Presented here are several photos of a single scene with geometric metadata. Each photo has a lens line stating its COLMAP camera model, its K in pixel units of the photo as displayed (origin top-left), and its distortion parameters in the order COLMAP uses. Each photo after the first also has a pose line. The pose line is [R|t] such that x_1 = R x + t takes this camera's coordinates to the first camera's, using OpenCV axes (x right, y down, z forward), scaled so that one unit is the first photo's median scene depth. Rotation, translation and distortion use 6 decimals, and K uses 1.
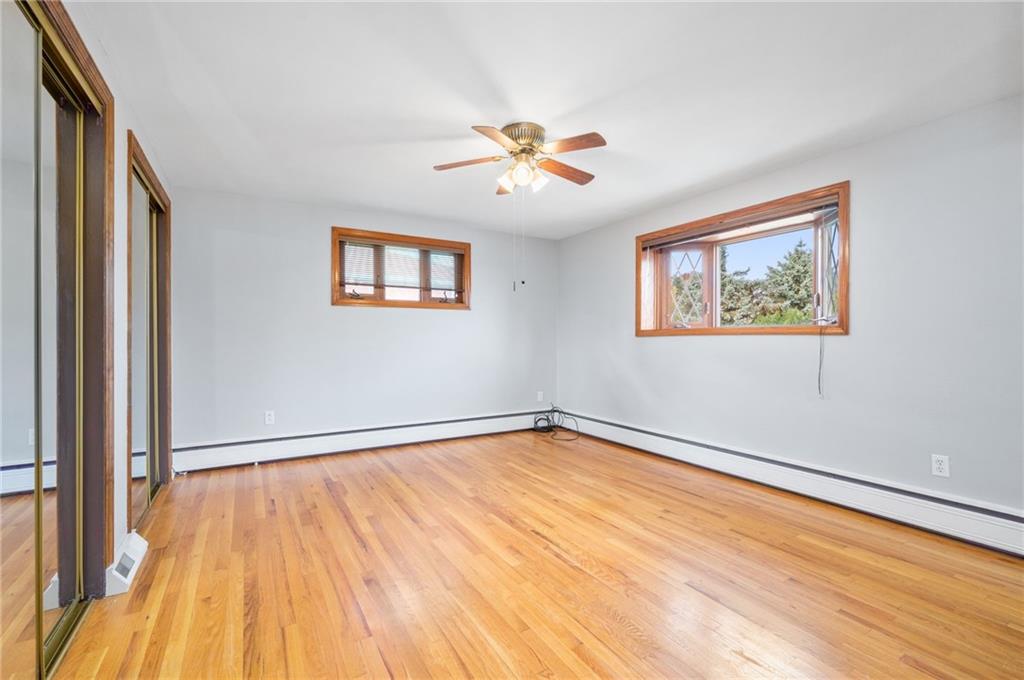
lens RADIAL K [[446.9, 0, 513.2], [0, 446.9, 340.9], [0, 0, 1]] dist [0.005359, 0.001190]
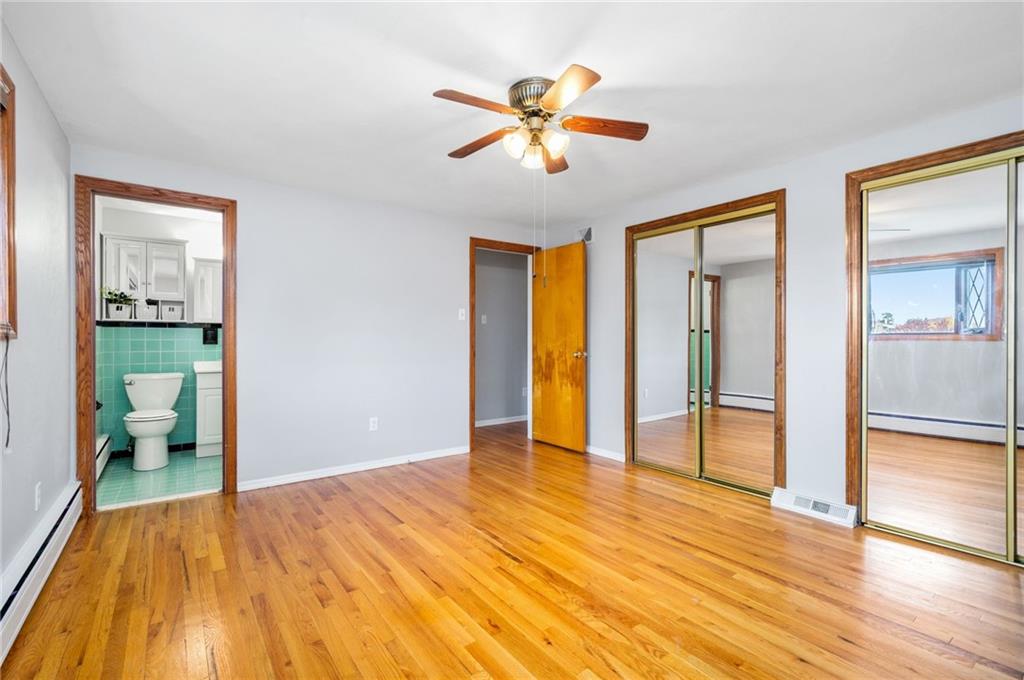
lens RADIAL K [[446.9, 0, 513.4], [0, 446.9, 338.9], [0, 0, 1]] dist [0.005359, 0.001190]
pose [[-0.995251, -0.004463, -0.097237, 0.147415], [-0.005068, 0.999969, 0.005969, -0.022707], [0.097207, 0.006433, -0.995243, 1.887316]]
